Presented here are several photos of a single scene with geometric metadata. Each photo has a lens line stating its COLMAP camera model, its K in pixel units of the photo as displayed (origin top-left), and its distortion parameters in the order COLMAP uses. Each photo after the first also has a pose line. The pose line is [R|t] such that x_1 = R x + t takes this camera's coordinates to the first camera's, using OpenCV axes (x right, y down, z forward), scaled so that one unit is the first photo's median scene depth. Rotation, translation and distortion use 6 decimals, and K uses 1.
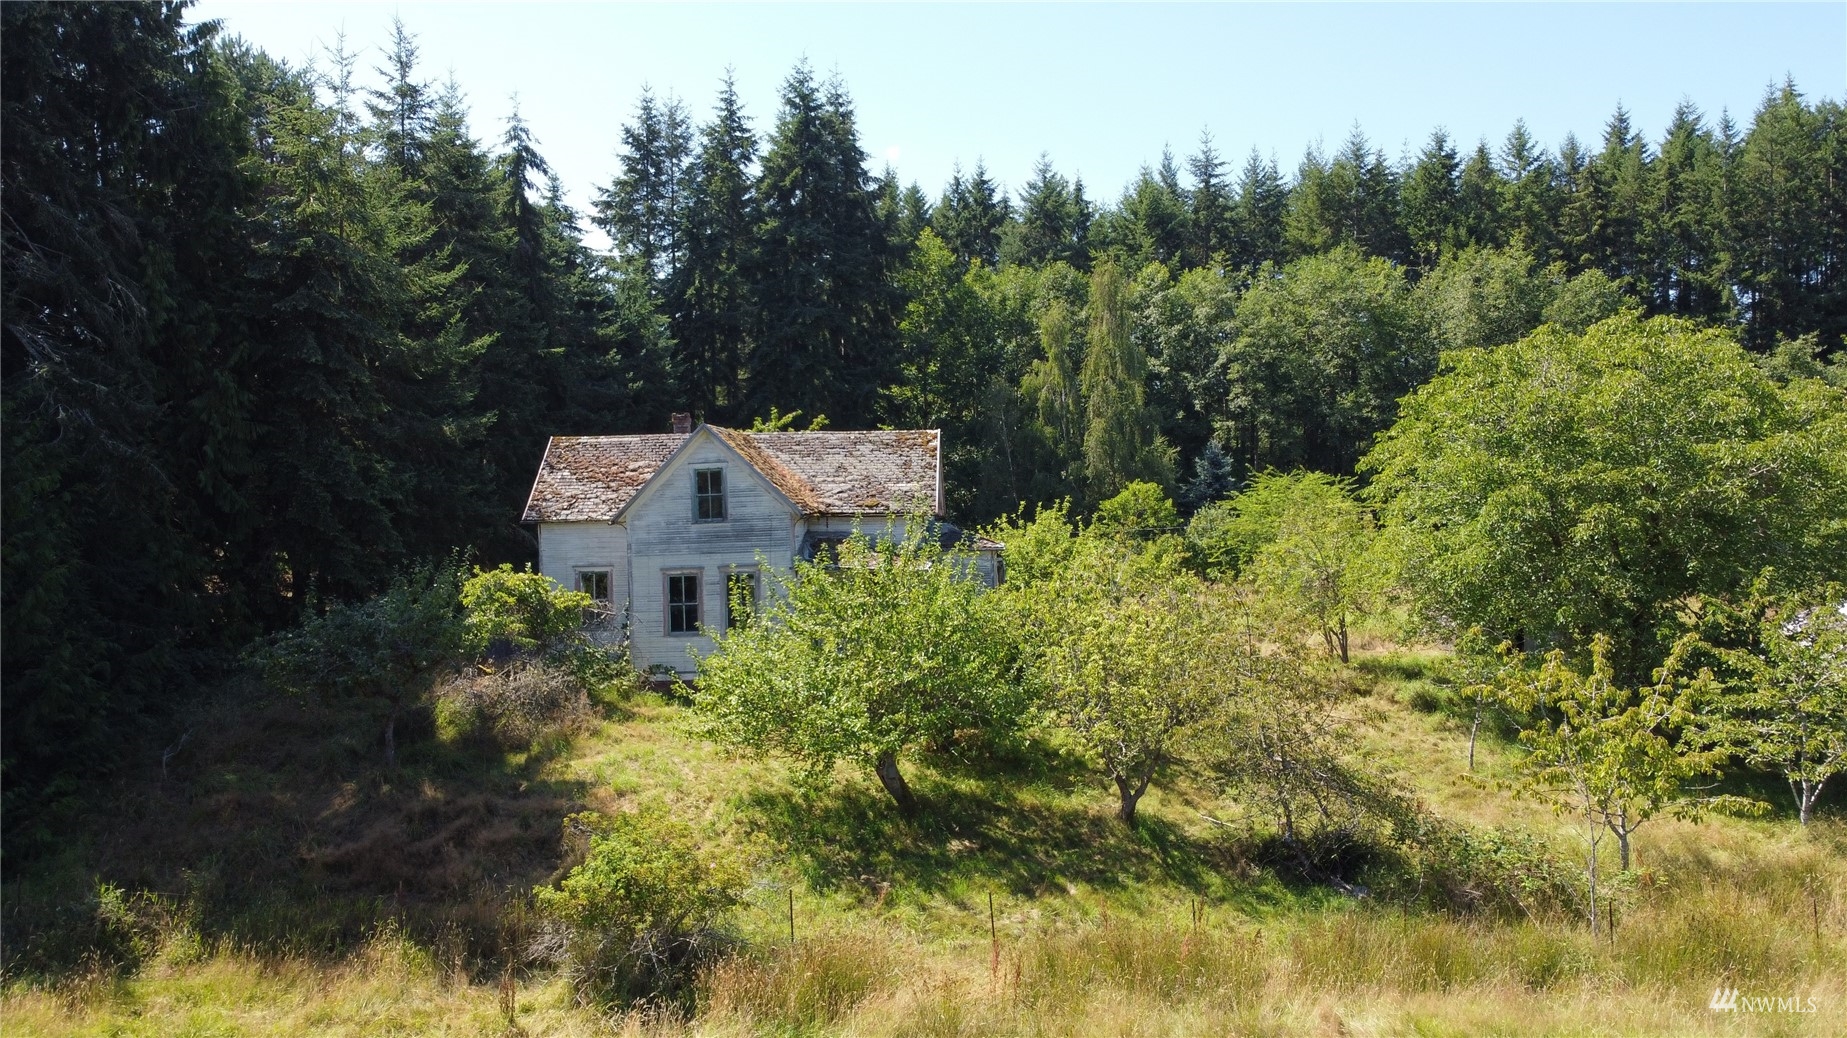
lens RADIAL K [[1392.7, 0, 923.7], [0, 1392.7, 518.4], [0, 0, 1]] dist [0.007541, -0.014985]
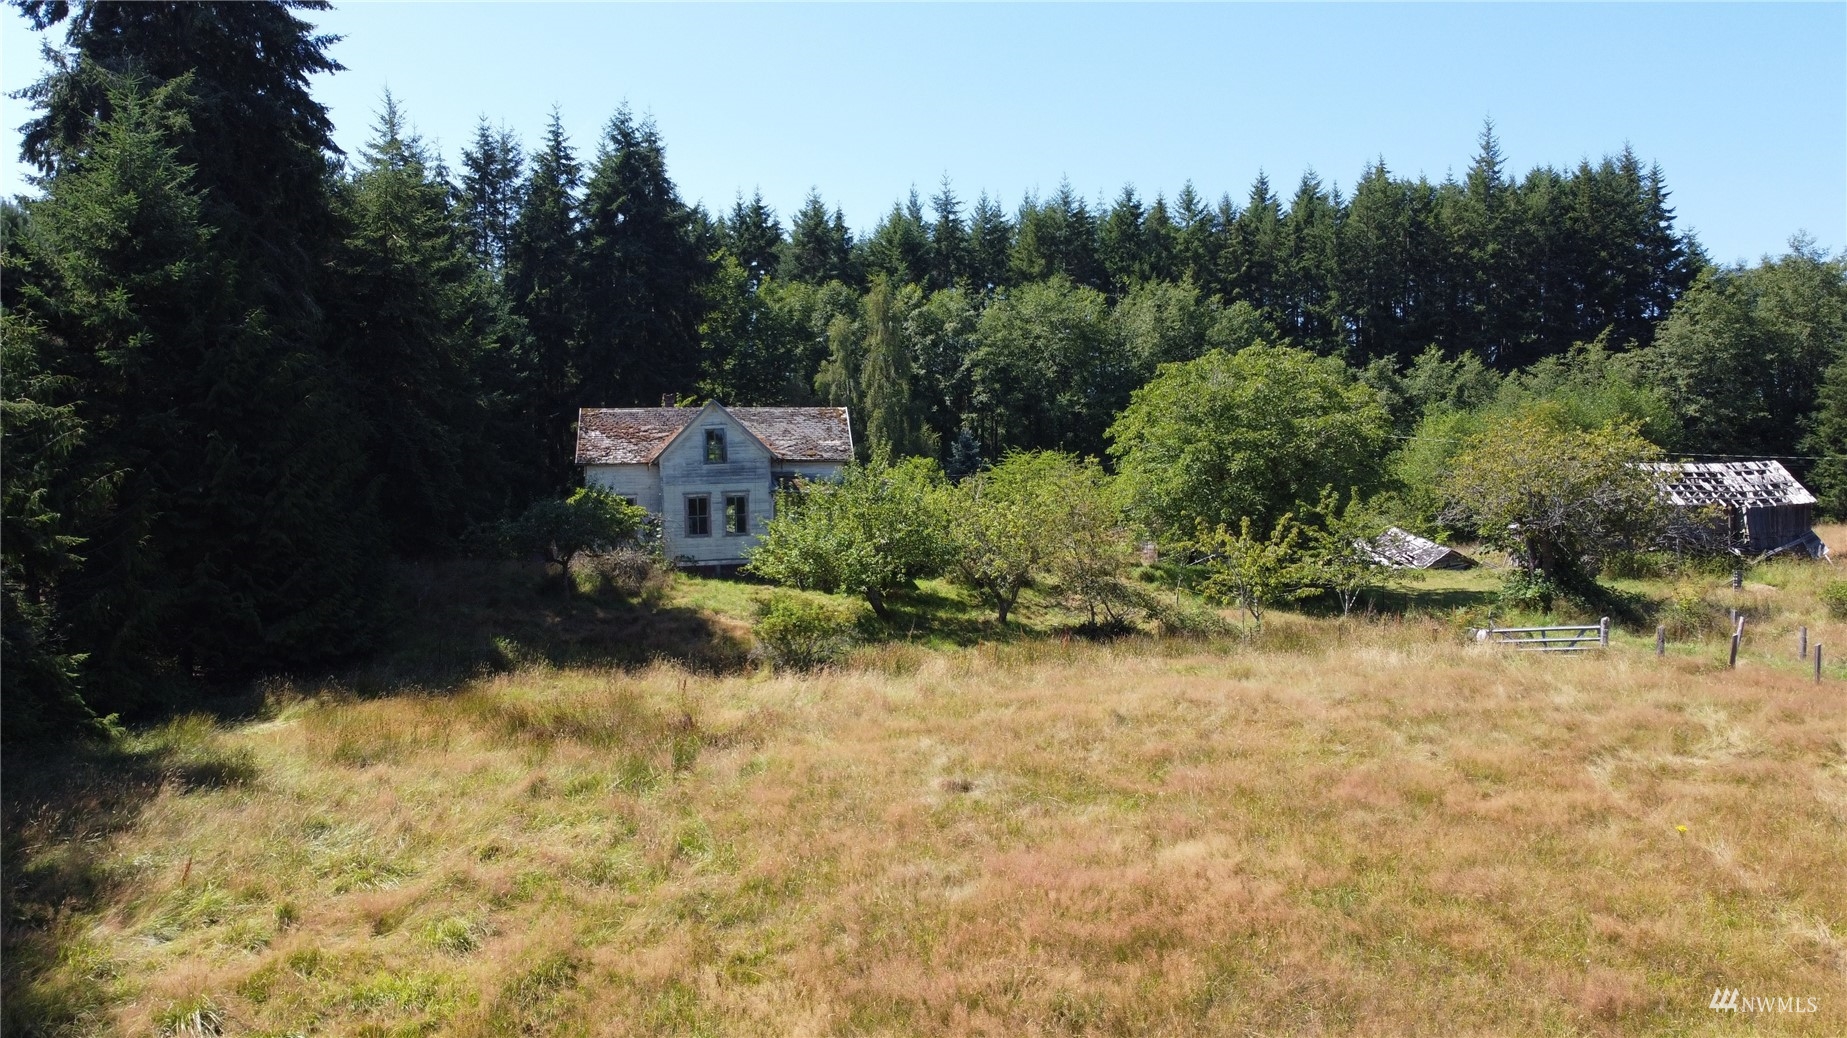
lens RADIAL K [[1392.7, 0, 919.1], [0, 1392.7, 518.3], [0, 0, 1]] dist [0.007541, -0.014985]
pose [[0.975959, -0.001801, 0.217945, -0.109550], [0.001808, 0.999998, 0.000167, 0.025996], [-0.217945, 0.000232, 0.975961, -0.228078]]
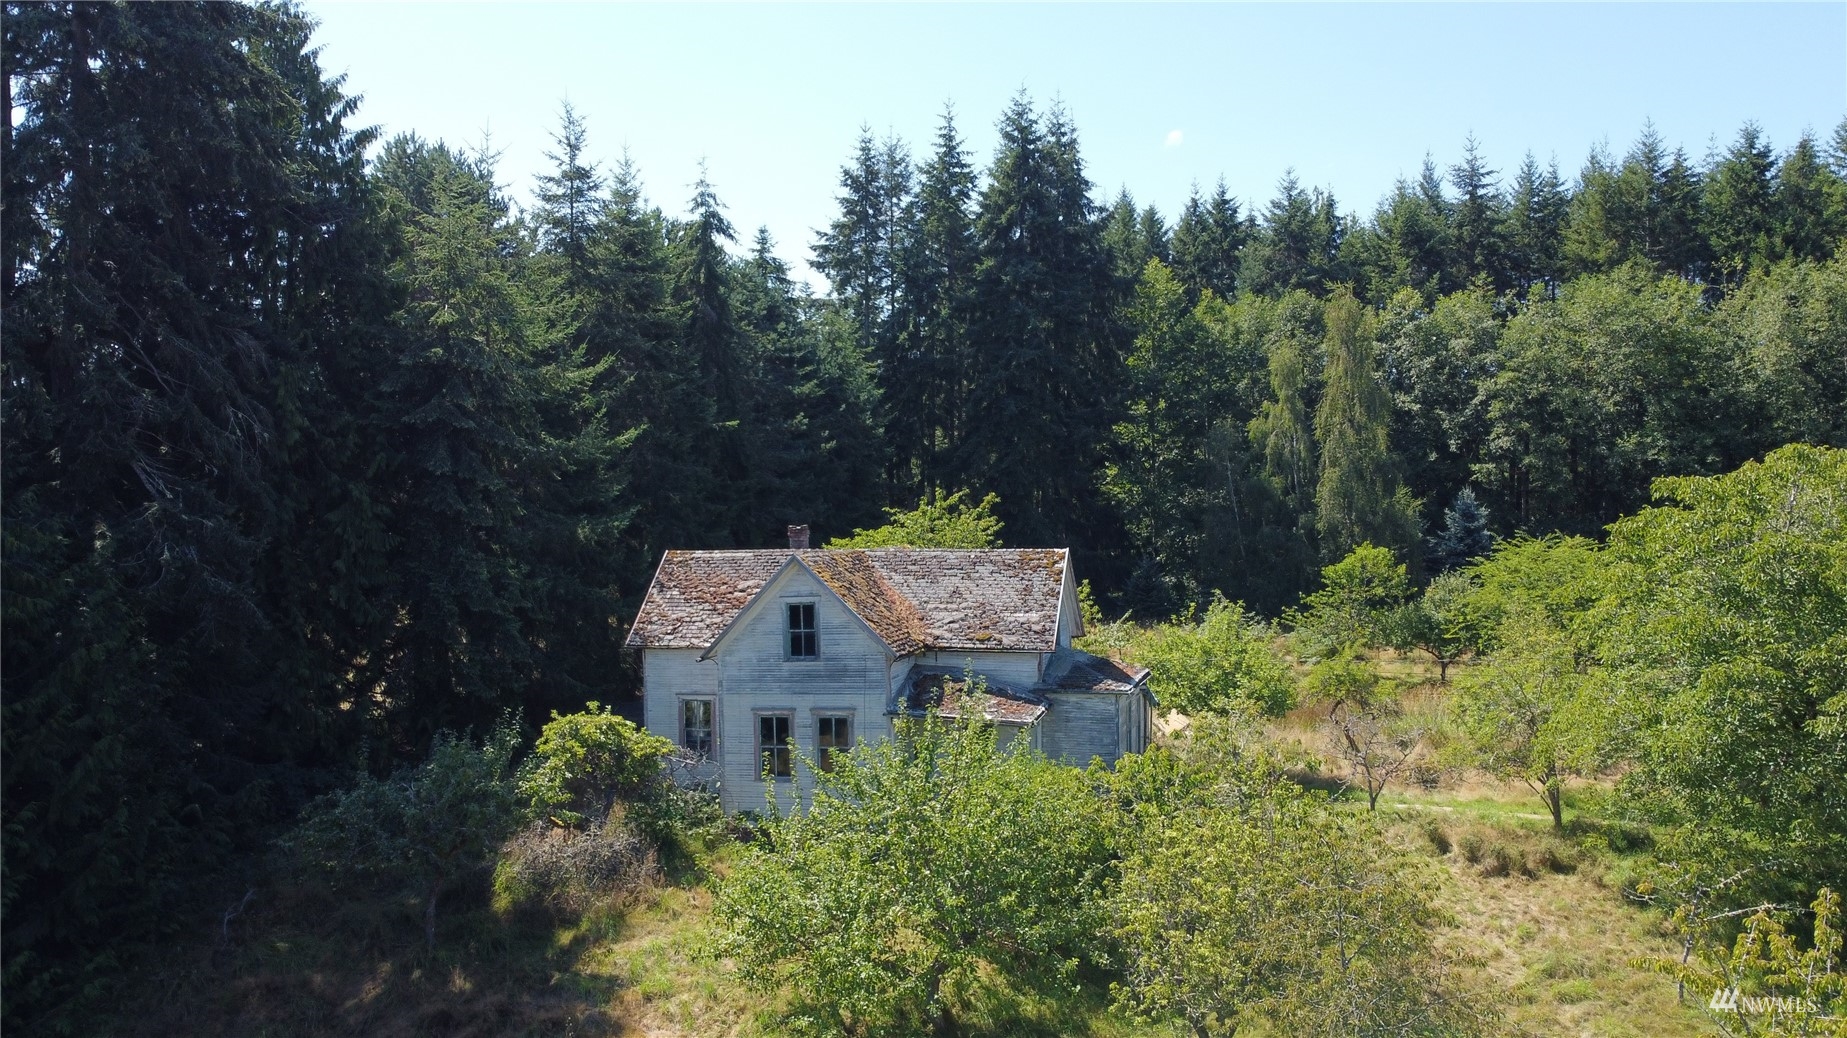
lens RADIAL K [[1392.7, 0, 924.5], [0, 1392.7, 521.8], [0, 0, 1]] dist [0.007541, -0.014985]
pose [[0.979743, 0.004083, -0.200219, 0.045431], [-0.003173, 0.999983, 0.004868, -0.038352], [0.200236, -0.004134, 0.979739, 0.043348]]
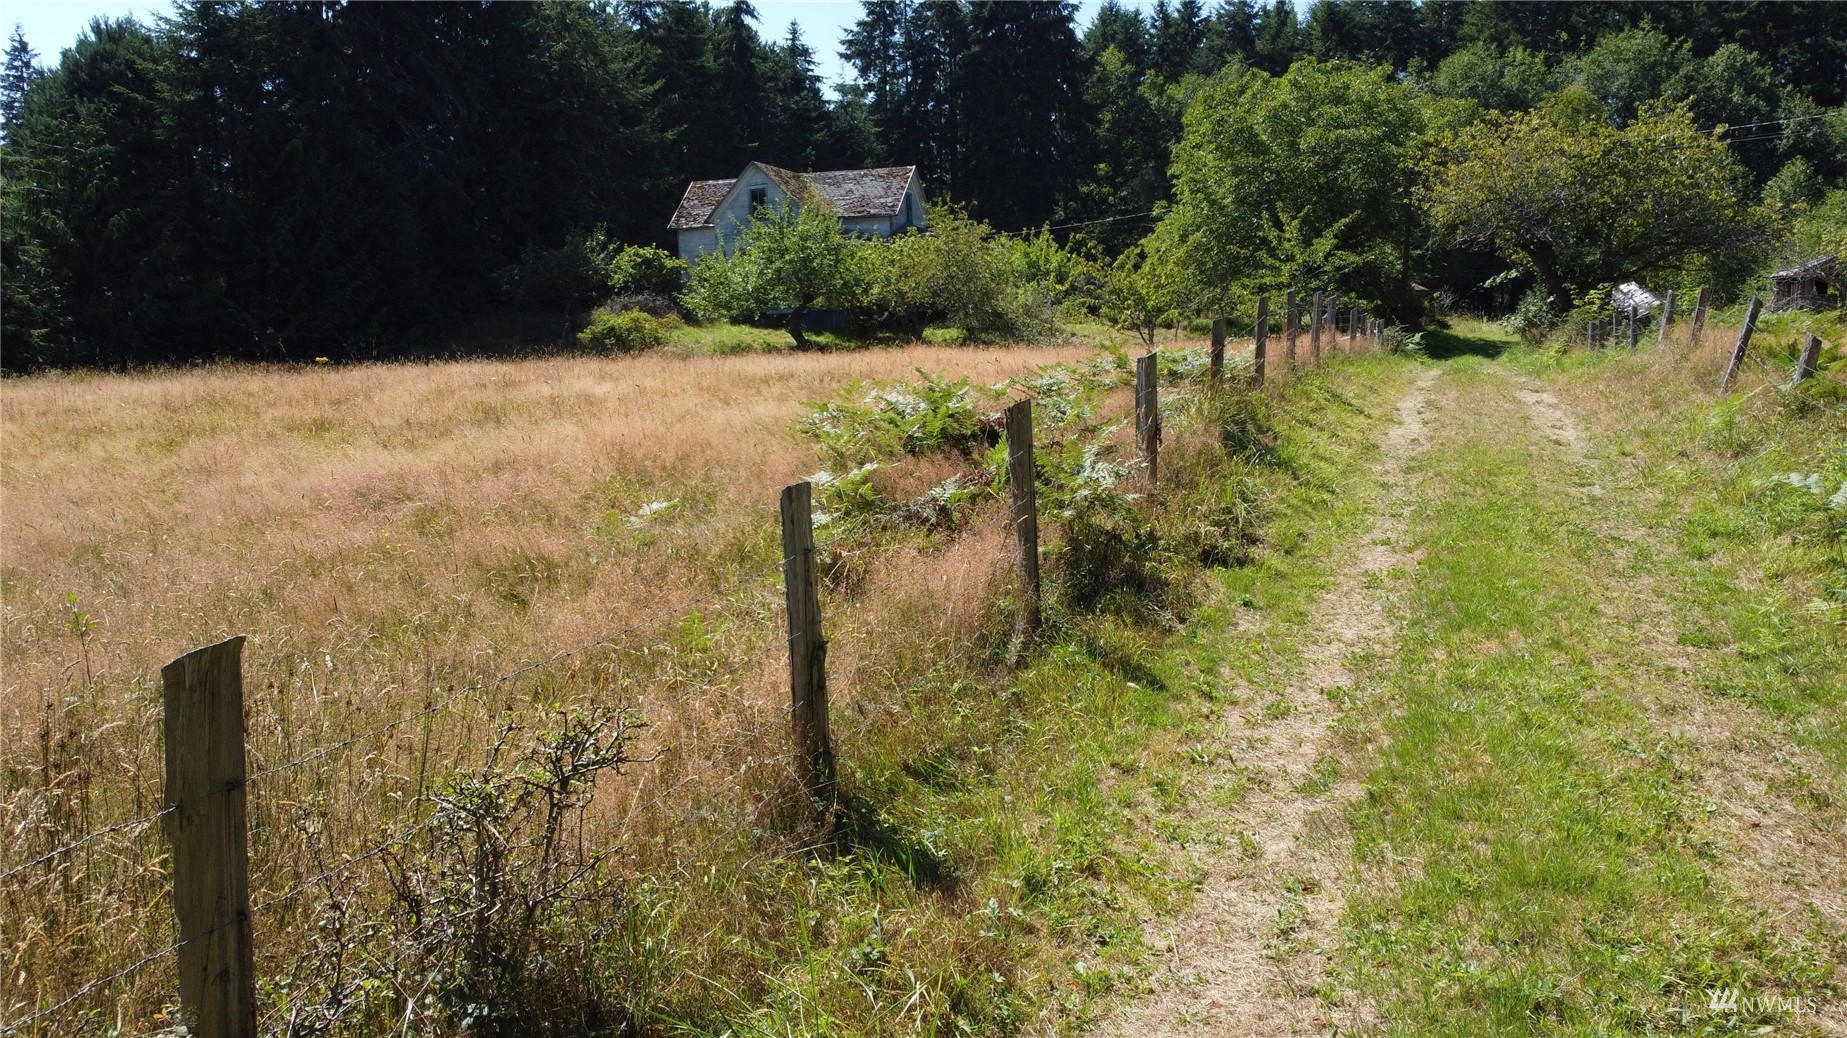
lens RADIAL K [[1392.7, 0, 923.1], [0, 1392.7, 513.2], [0, 0, 1]] dist [0.007541, -0.014985]
pose [[0.960991, 0.026061, -0.275349, 0.209037], [0.002304, 0.994762, 0.102192, 0.074700], [0.276570, -0.098840, 0.955897, -0.244311]]
